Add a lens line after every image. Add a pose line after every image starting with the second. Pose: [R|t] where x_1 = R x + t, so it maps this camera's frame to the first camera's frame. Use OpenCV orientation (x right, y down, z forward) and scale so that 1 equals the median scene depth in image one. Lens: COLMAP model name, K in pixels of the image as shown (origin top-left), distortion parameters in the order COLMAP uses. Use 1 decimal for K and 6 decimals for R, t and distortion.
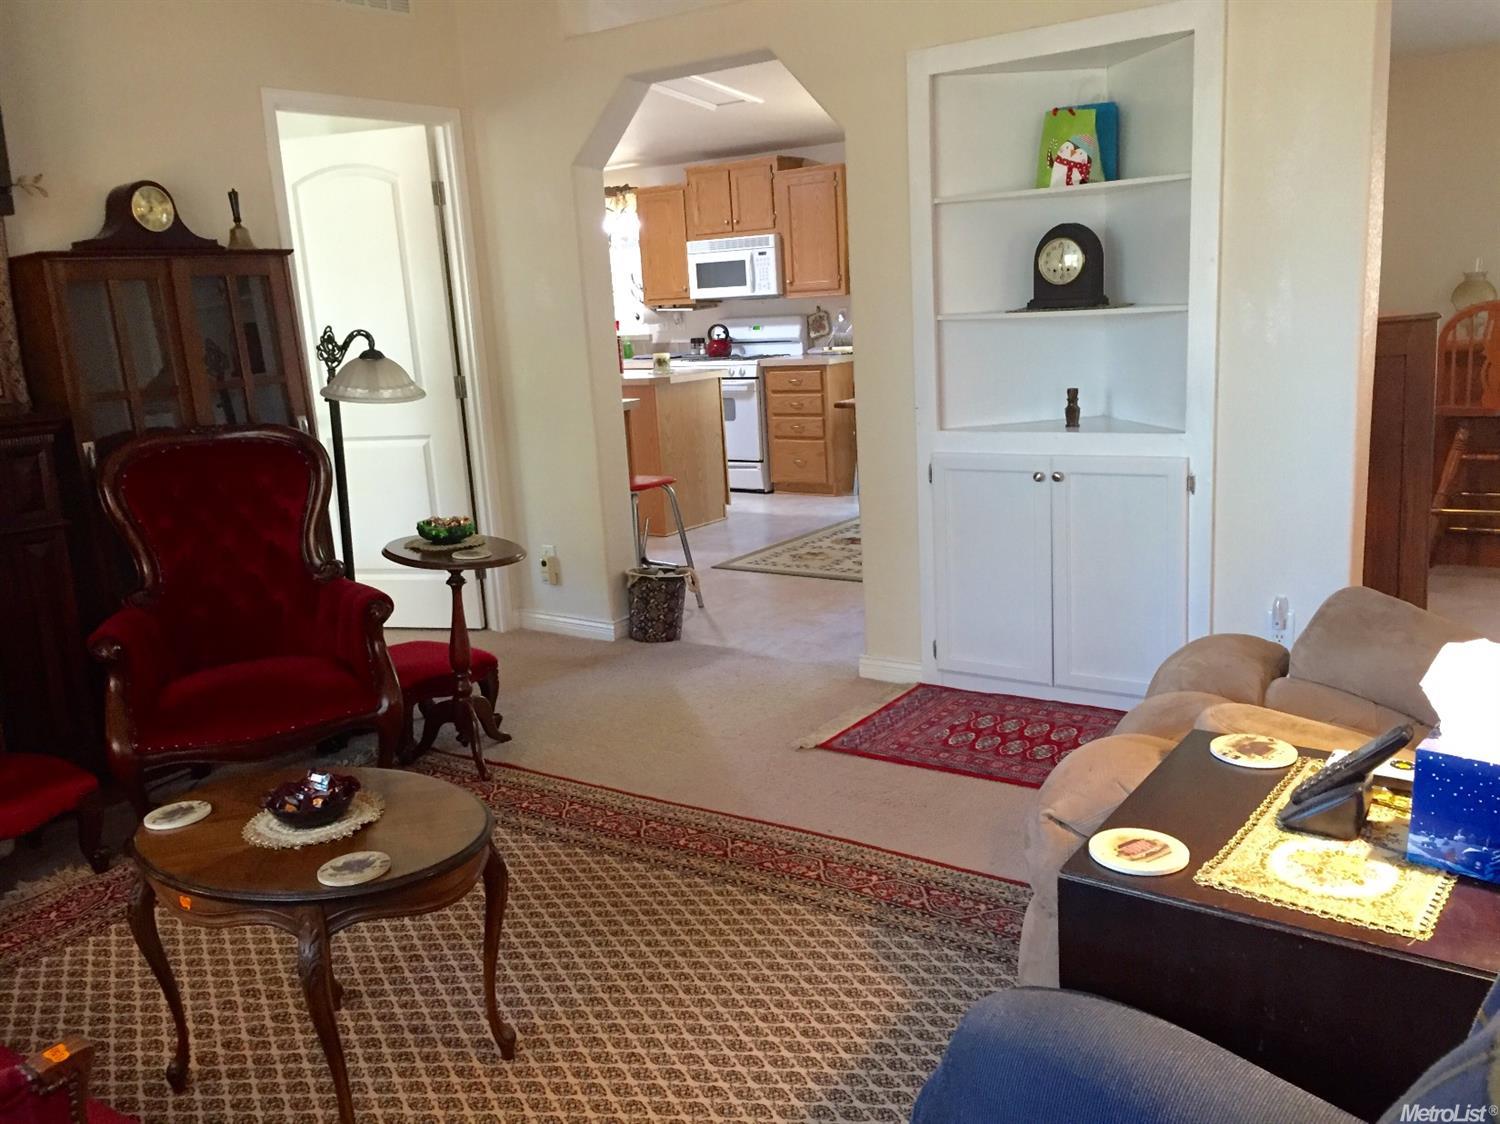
lens RADIAL K [[1281.2, 0, 747.9], [0, 1281.2, 561.9], [0, 0, 1]] dist [0.057755, -0.074656]
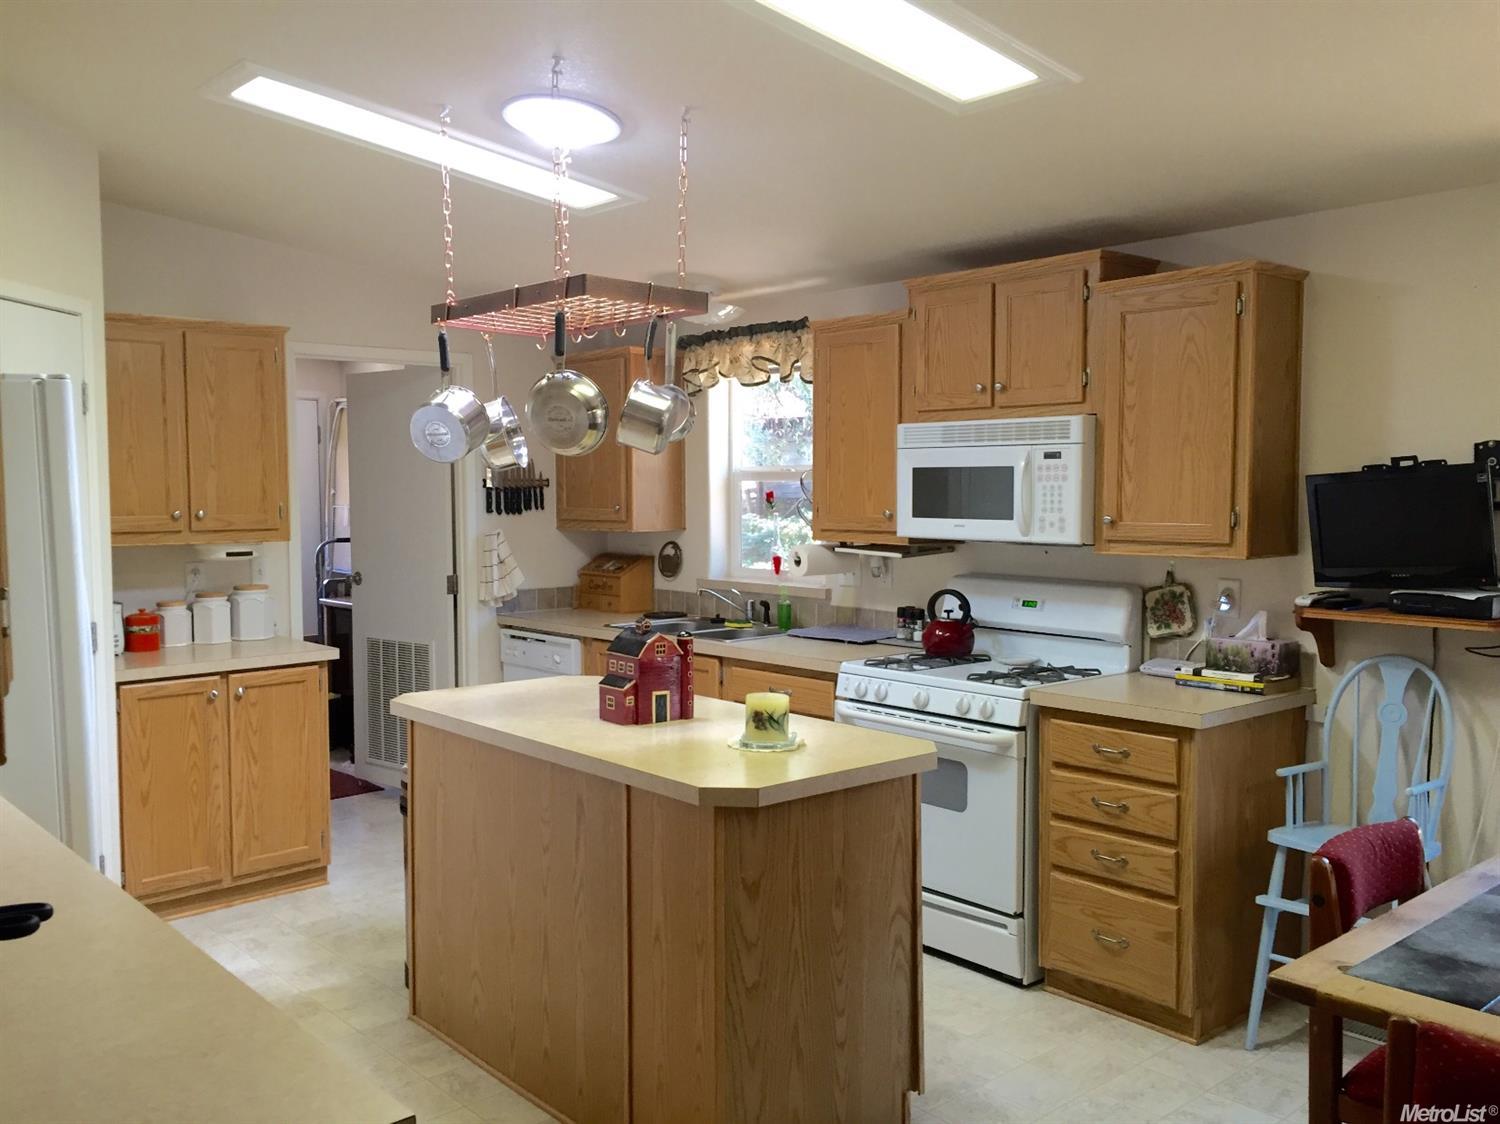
lens RADIAL K [[1281.2, 0, 746.2], [0, 1281.2, 570.6], [0, 0, 1]] dist [0.057755, -0.074656]
pose [[0.973744, 0.070225, -0.216544, 0.006817], [-0.097942, 0.987927, -0.120034, -0.130999], [0.205500, 0.138091, 0.968866, 0.528103]]
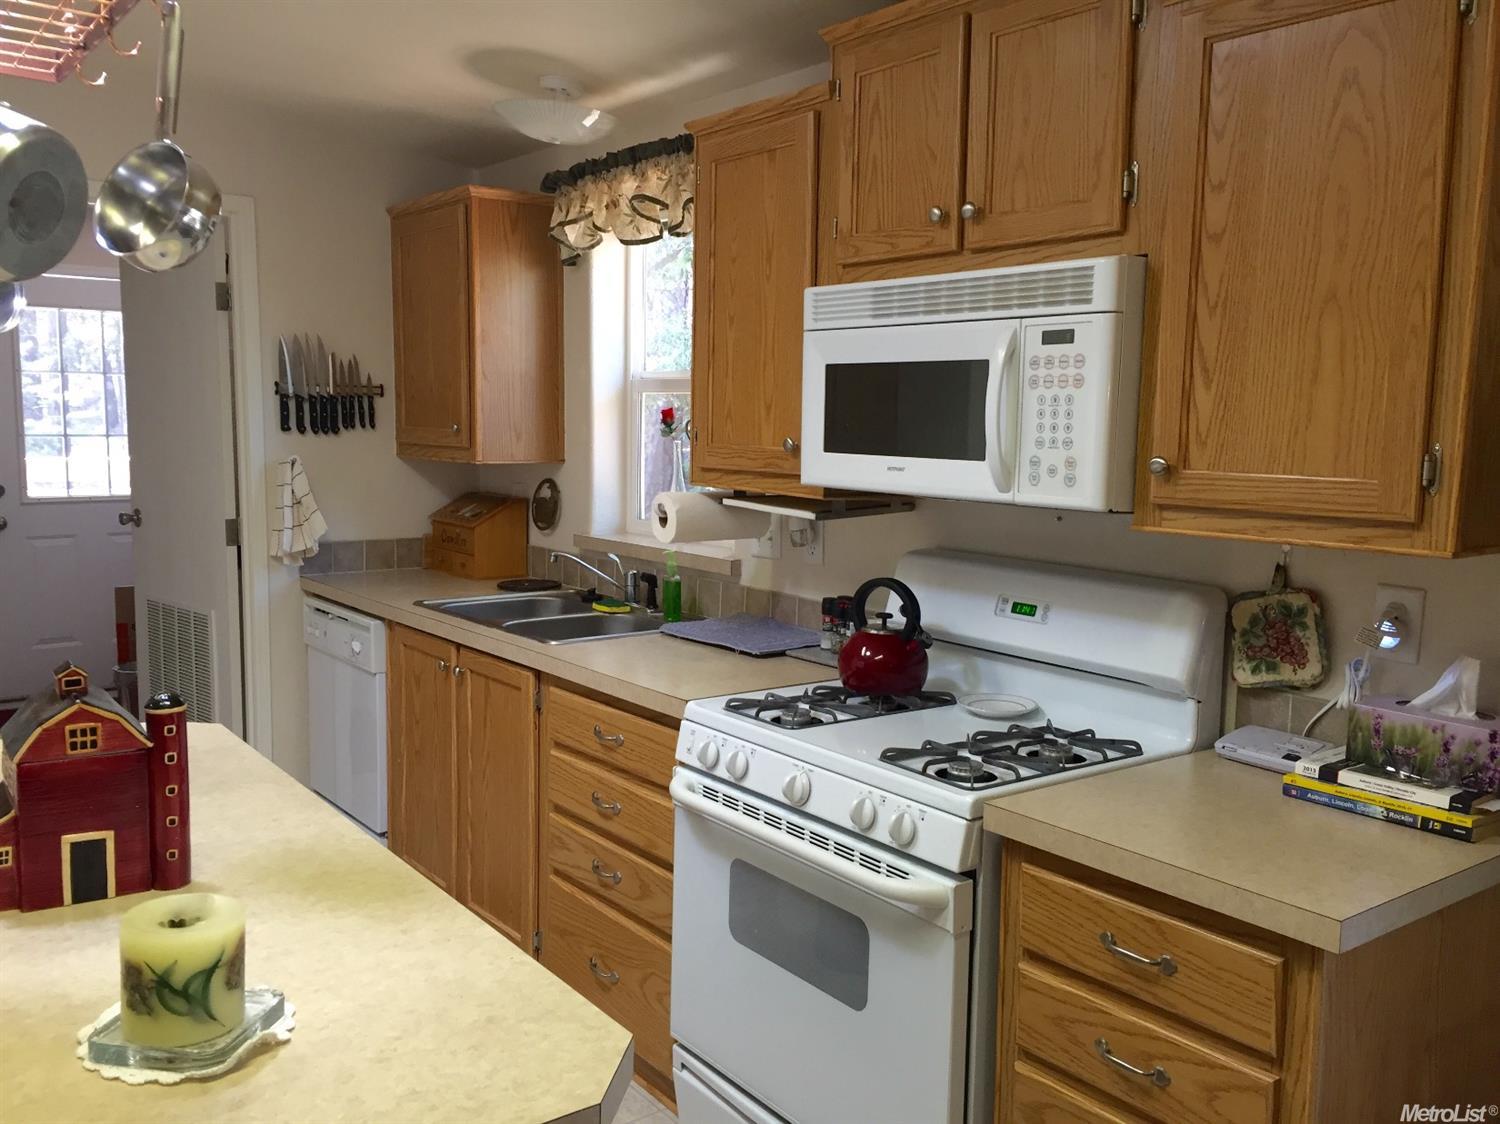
lens RADIAL K [[1281.2, 0, 746.0], [0, 1281.2, 562.4], [0, 0, 1]] dist [0.057755, -0.074656]
pose [[0.952699, 0.108536, -0.283875, 0.027794], [-0.131909, 0.989161, -0.064500, -0.172886], [0.273798, 0.098894, 0.956689, 0.748072]]
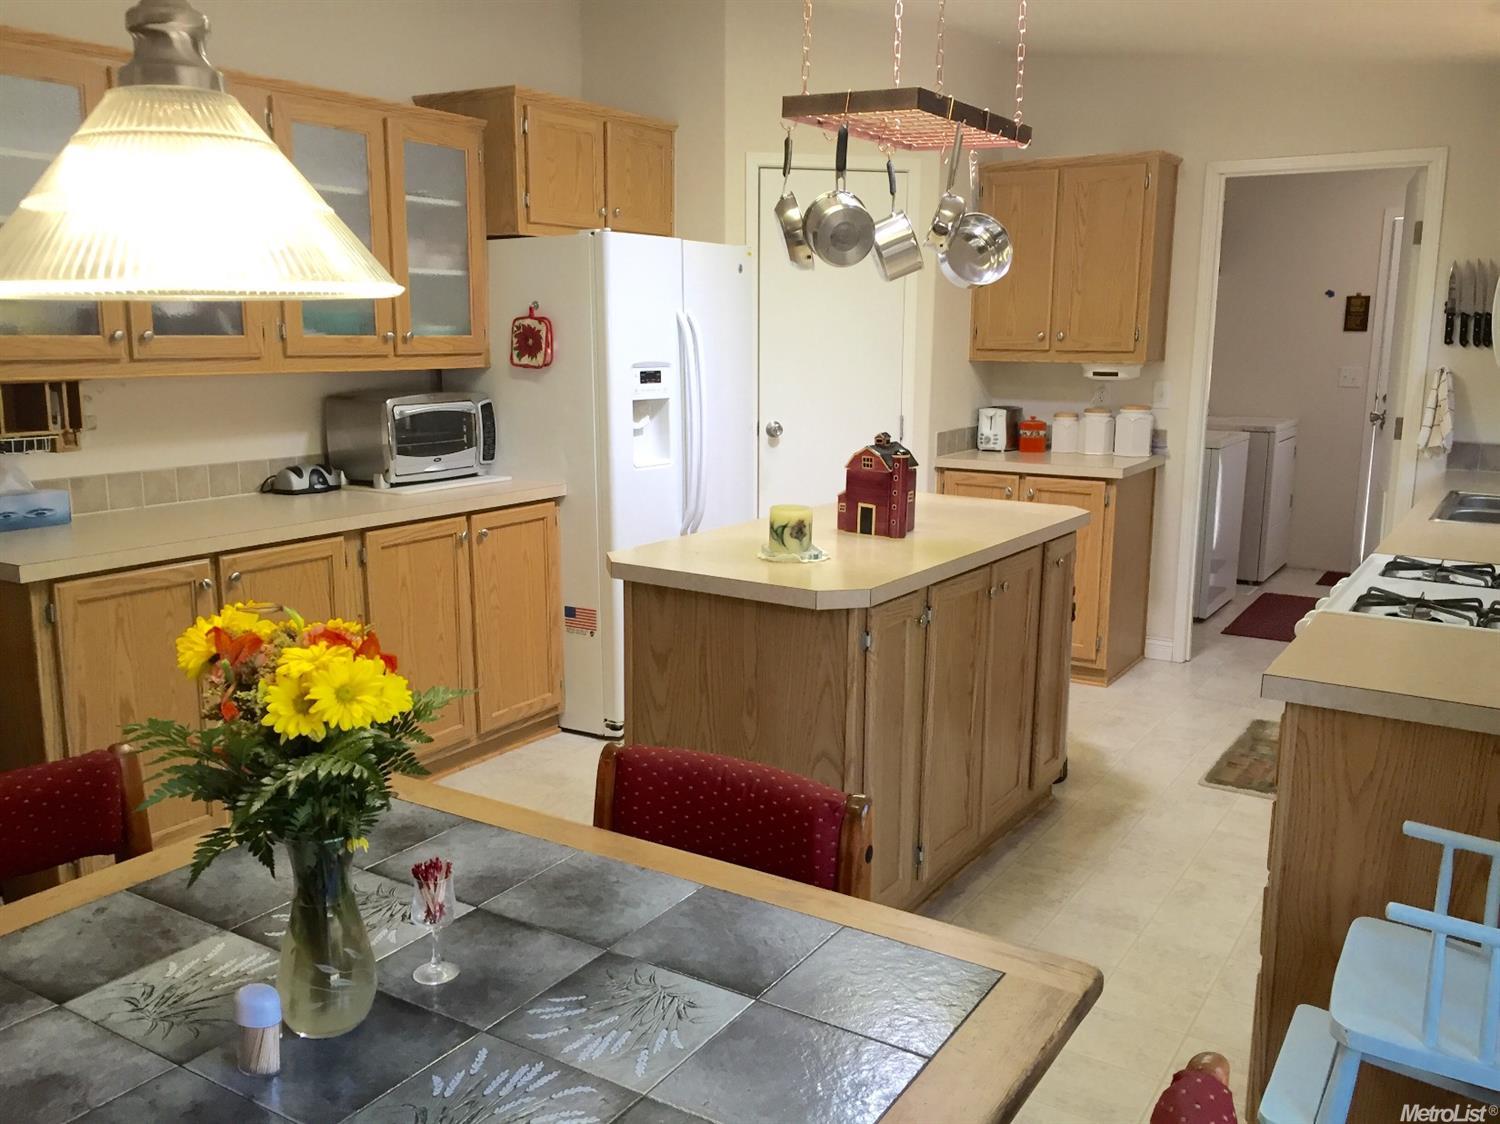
lens RADIAL K [[1281.2, 0, 739.7], [0, 1281.2, 557.1], [0, 0, 1]] dist [0.057755, -0.074656]
pose [[0.052386, 0.236274, -0.970273, 0.273345], [-0.215196, 0.951451, 0.220072, -0.198667], [0.975165, 0.197270, 0.100688, 0.814496]]
